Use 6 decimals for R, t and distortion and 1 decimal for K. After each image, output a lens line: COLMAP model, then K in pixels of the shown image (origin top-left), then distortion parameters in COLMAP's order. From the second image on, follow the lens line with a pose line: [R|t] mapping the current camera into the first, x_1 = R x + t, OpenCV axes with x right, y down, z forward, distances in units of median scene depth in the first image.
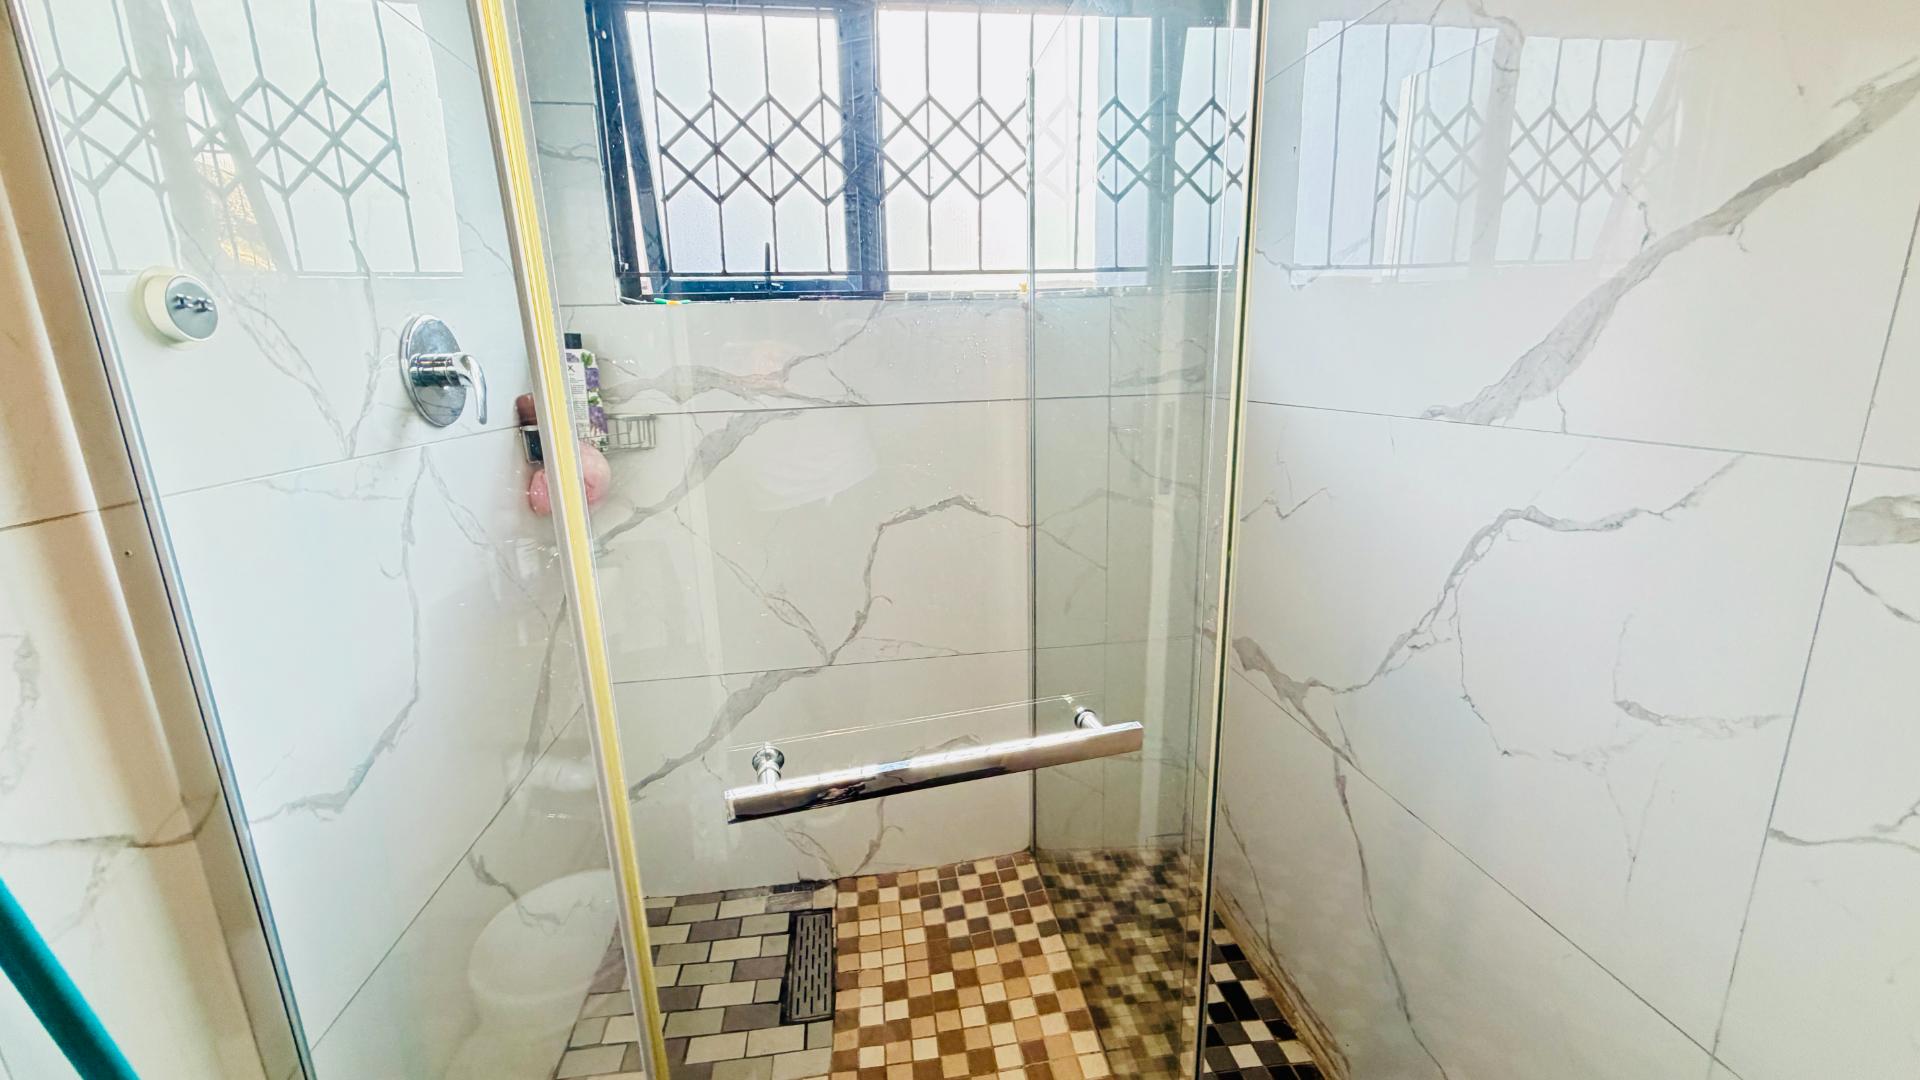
lens RADIAL K [[766.3, 0, 957.8], [0, 766.3, 540.0], [0, 0, 1]] dist [0.000831, -0.000057]
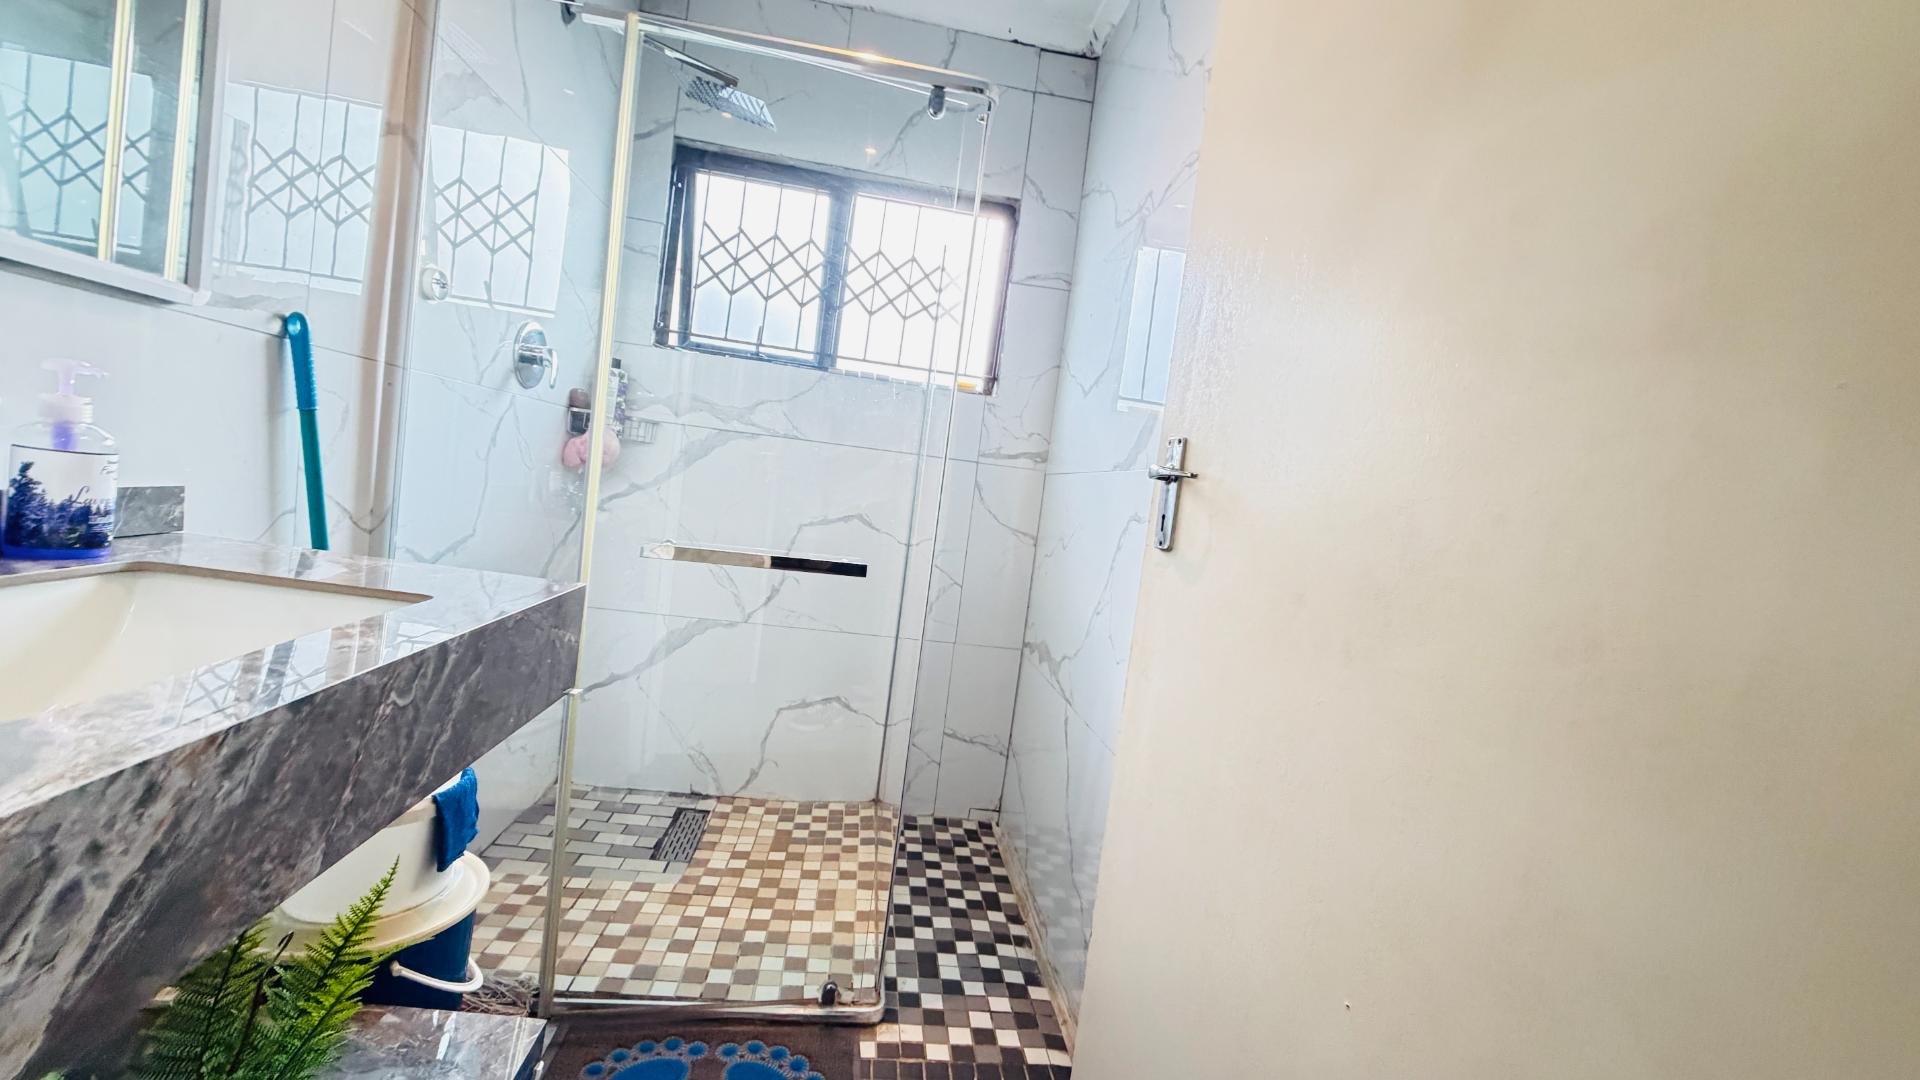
lens RADIAL K [[766.3, 0, 957.8], [0, 766.3, 540.0], [0, 0, 1]] dist [0.000831, -0.000057]
pose [[0.988041, 0.153764, -0.011456, 0.216961], [-0.153405, 0.972806, -0.173539, 0.220276], [-0.015540, 0.173221, 0.984760, -0.403828]]
